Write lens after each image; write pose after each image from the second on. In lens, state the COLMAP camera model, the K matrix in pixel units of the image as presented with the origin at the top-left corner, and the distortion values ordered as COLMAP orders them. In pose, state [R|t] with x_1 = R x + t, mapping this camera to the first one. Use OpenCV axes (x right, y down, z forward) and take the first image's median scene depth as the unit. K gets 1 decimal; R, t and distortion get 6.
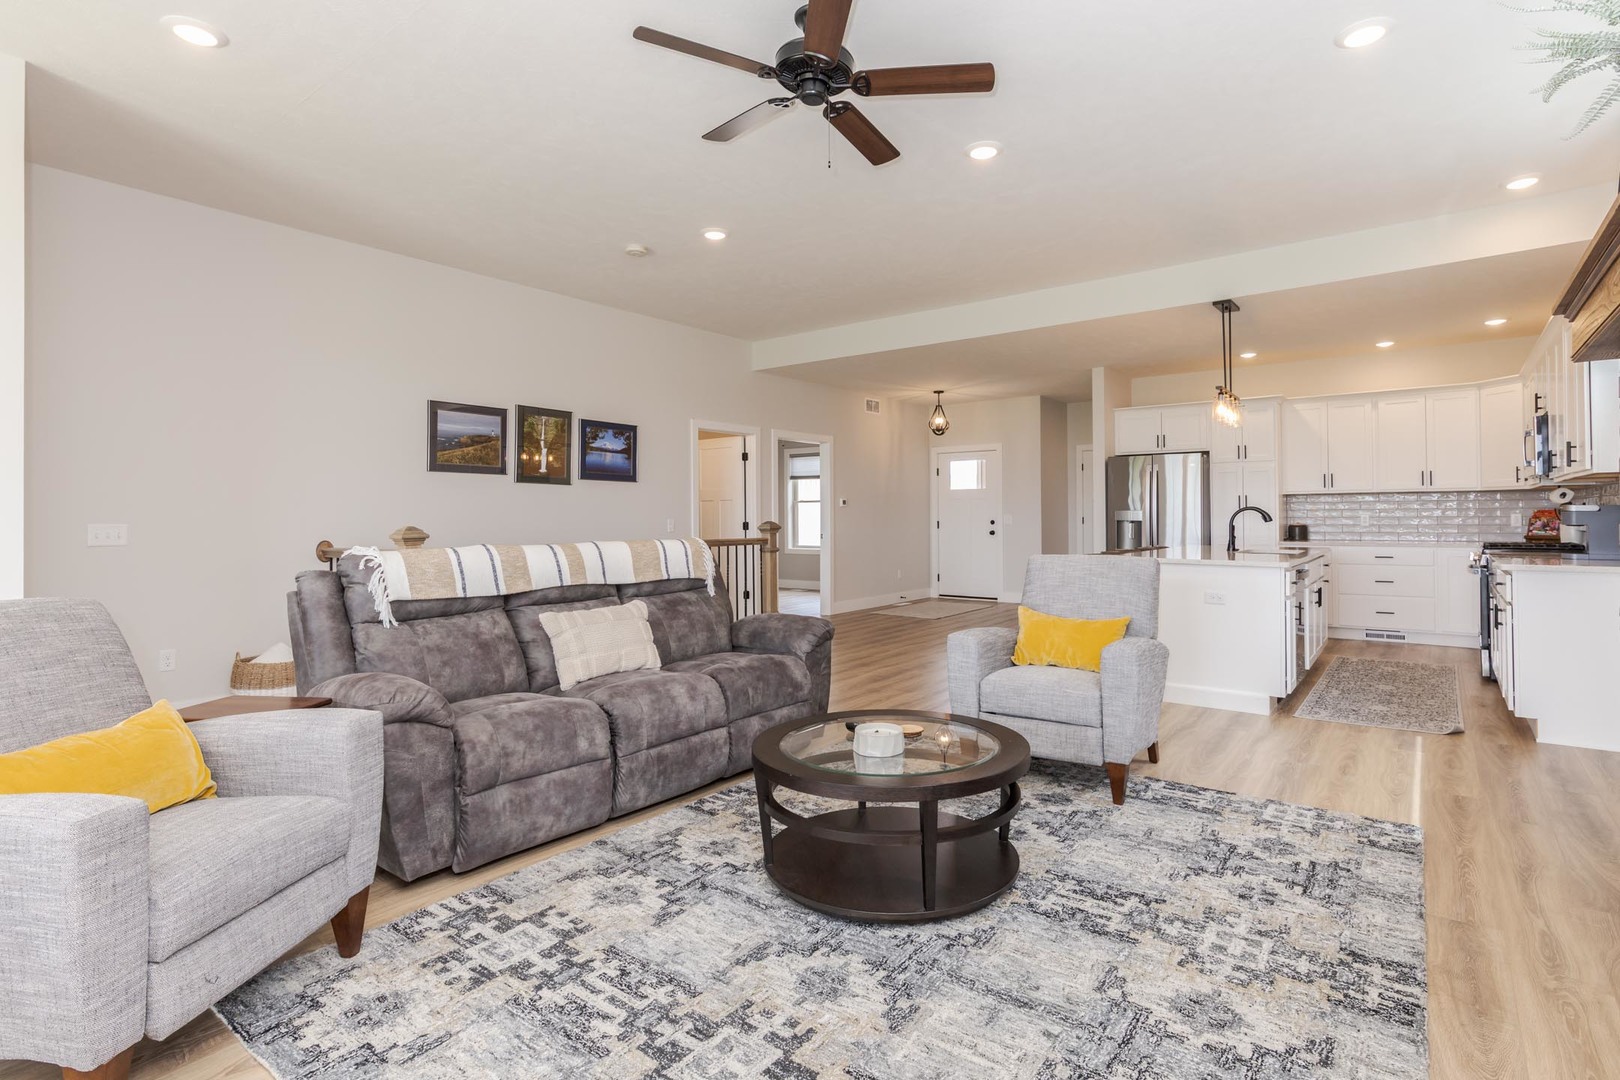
lens RADIAL K [[787.1, 0, 835.8], [0, 787.1, 508.4], [0, 0, 1]] dist [0.002232, -0.000371]
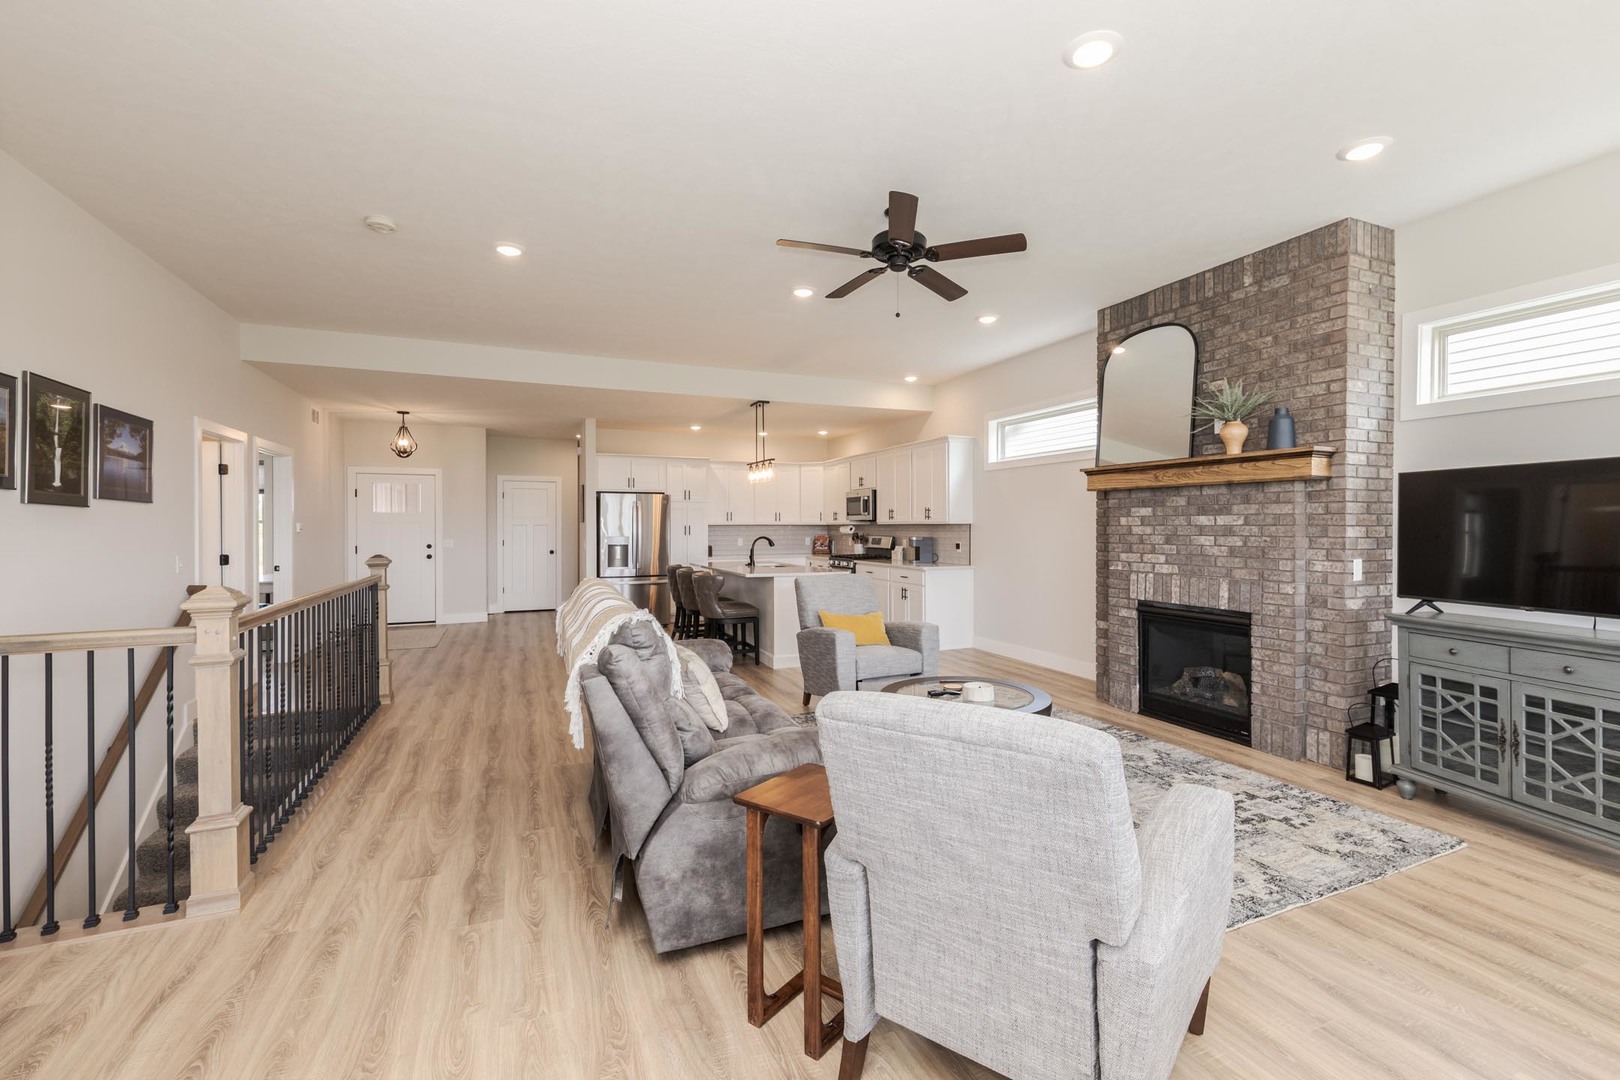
lens RADIAL K [[689.4, 0, 808.3], [0, 689.4, 529.1], [0, 0, 1]] dist [0.001877, -0.000042]
pose [[0.507104, 0.001956, 0.861883, -0.544475], [-0.009126, 0.999954, 0.003100, -0.020003], [-0.861837, -0.009437, 0.507098, 0.226742]]
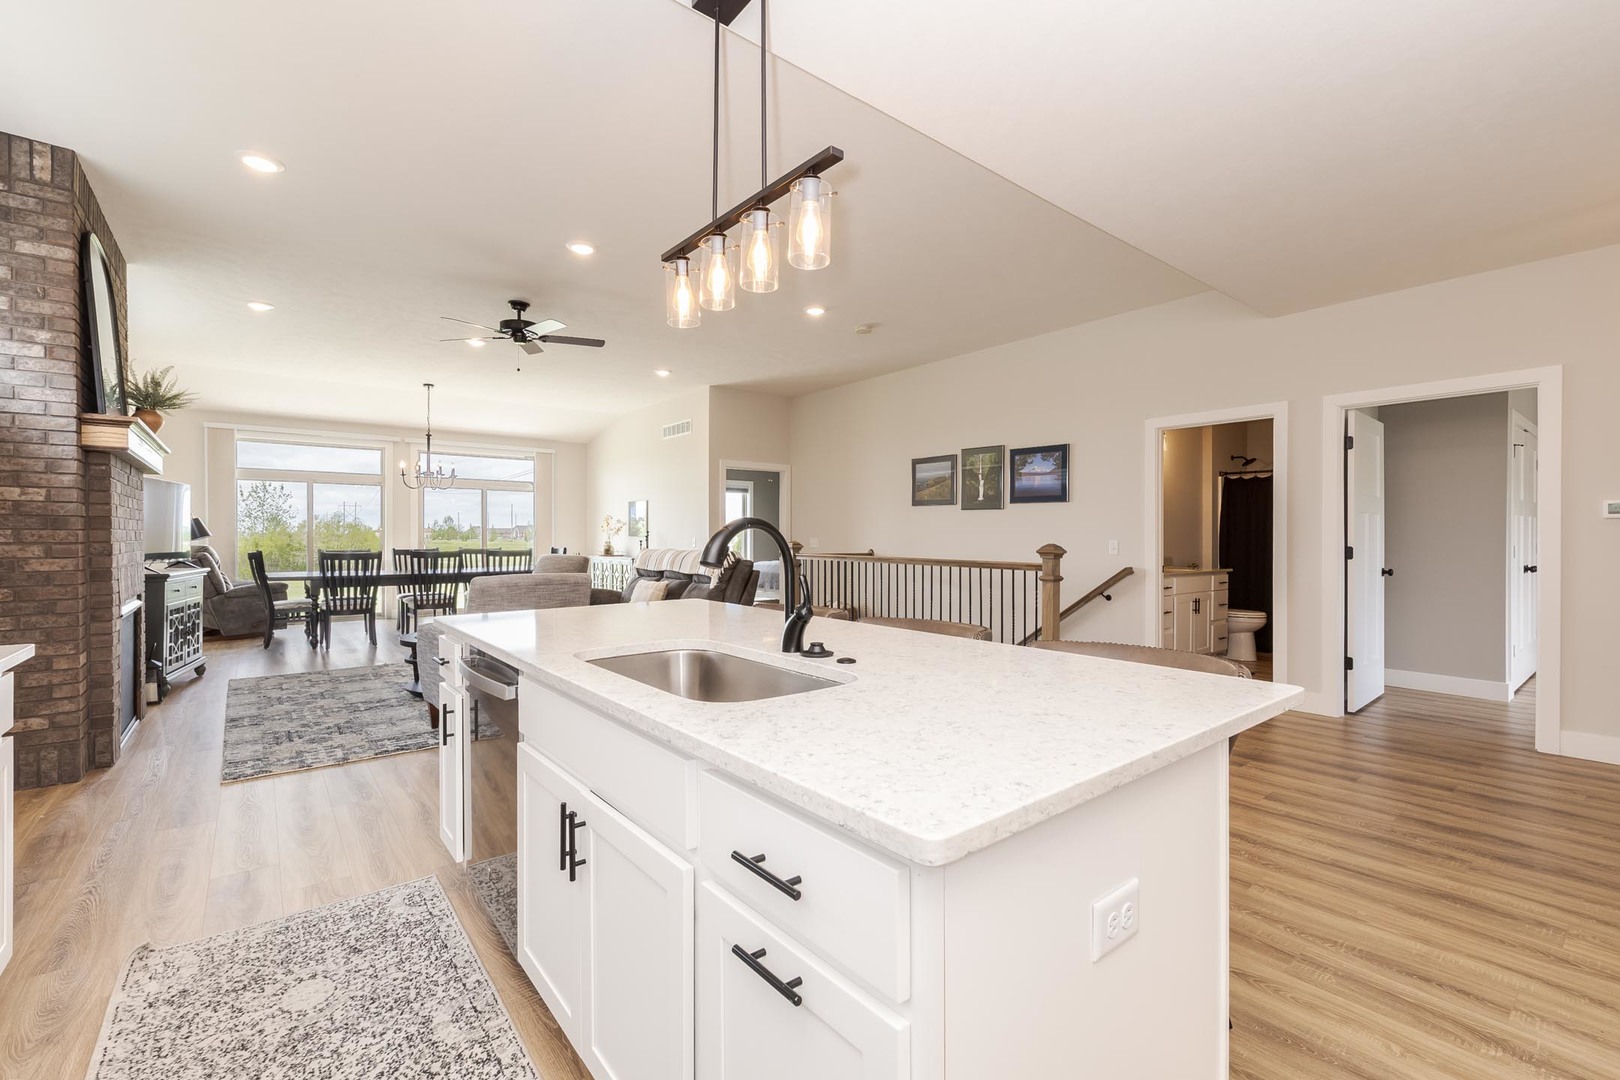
lens RADIAL K [[689.4, 0, 811.6], [0, 689.4, 540.2], [0, 0, 1]] dist [0.001877, -0.000042]
pose [[-0.247836, 0.010544, -0.968745, 0.734108], [0.007608, 0.999931, 0.008937, 0.004692], [0.968772, -0.005155, -0.247899, 1.021442]]
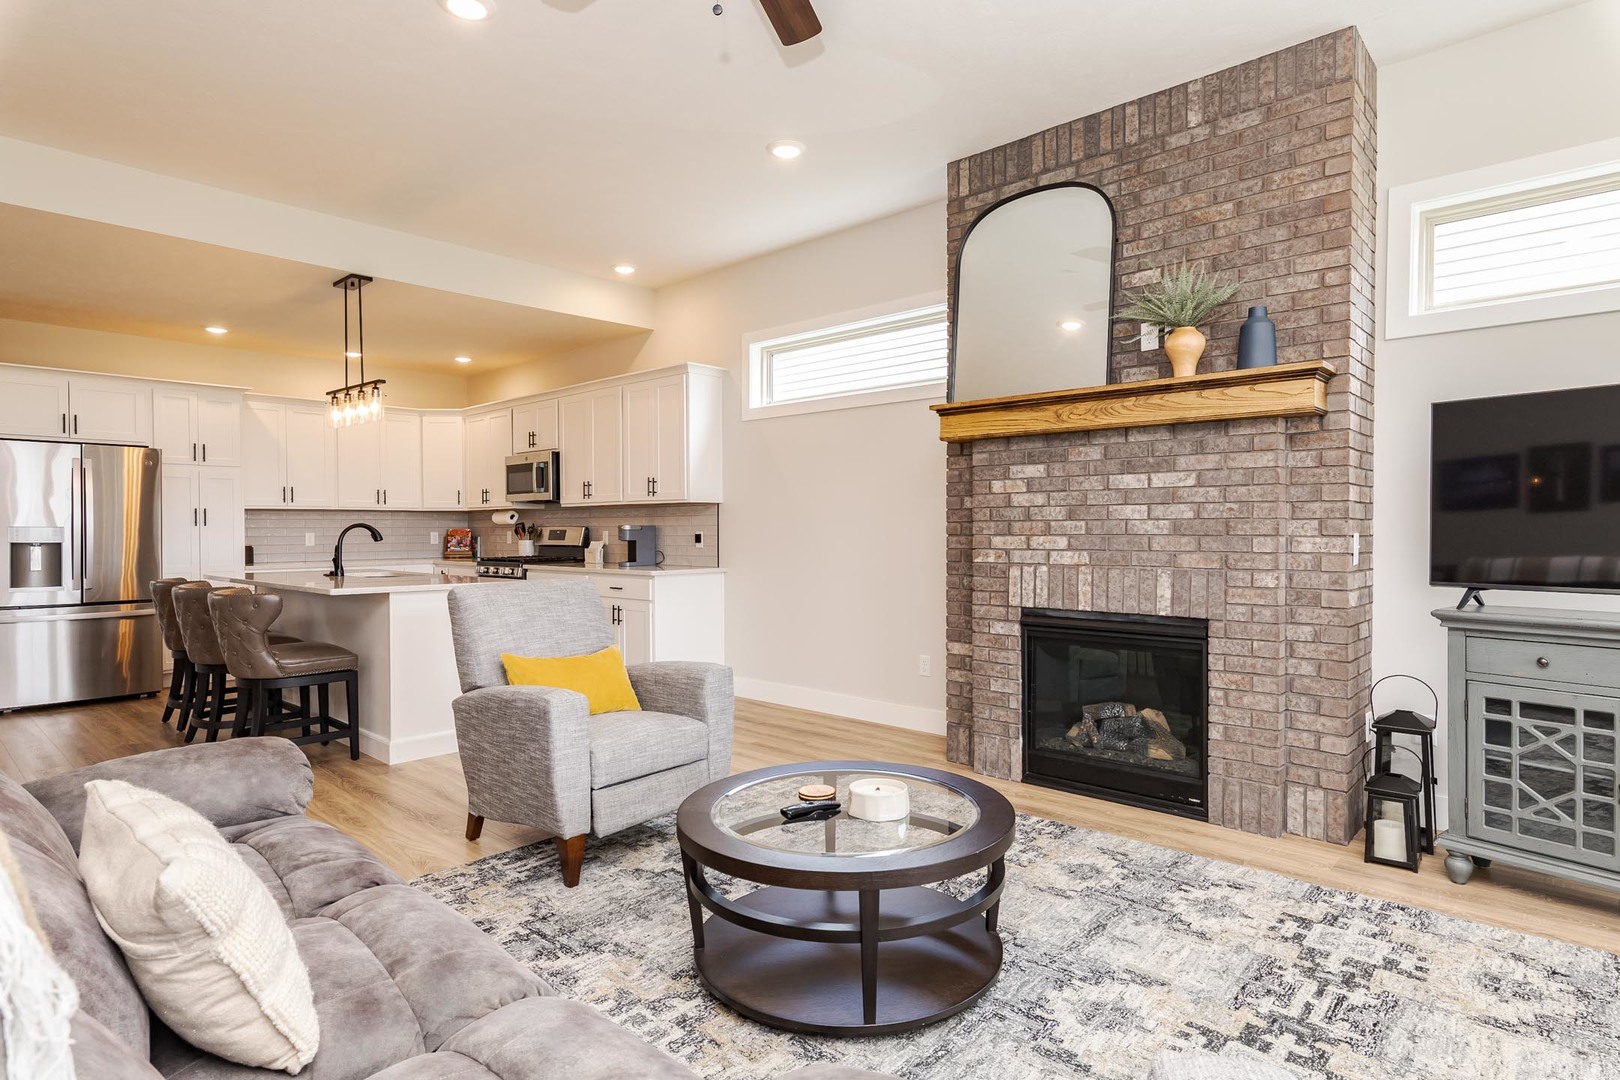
lens RADIAL K [[881.4, 0, 803.6], [0, 881.4, 538.0], [0, 0, 1]] dist [0.000172, 0.000783]
pose [[0.111843, -0.004775, 0.993714, -0.345828], [-0.006023, 0.999967, 0.005483, 0.005271], [-0.993708, -0.006598, 0.111811, 0.384966]]
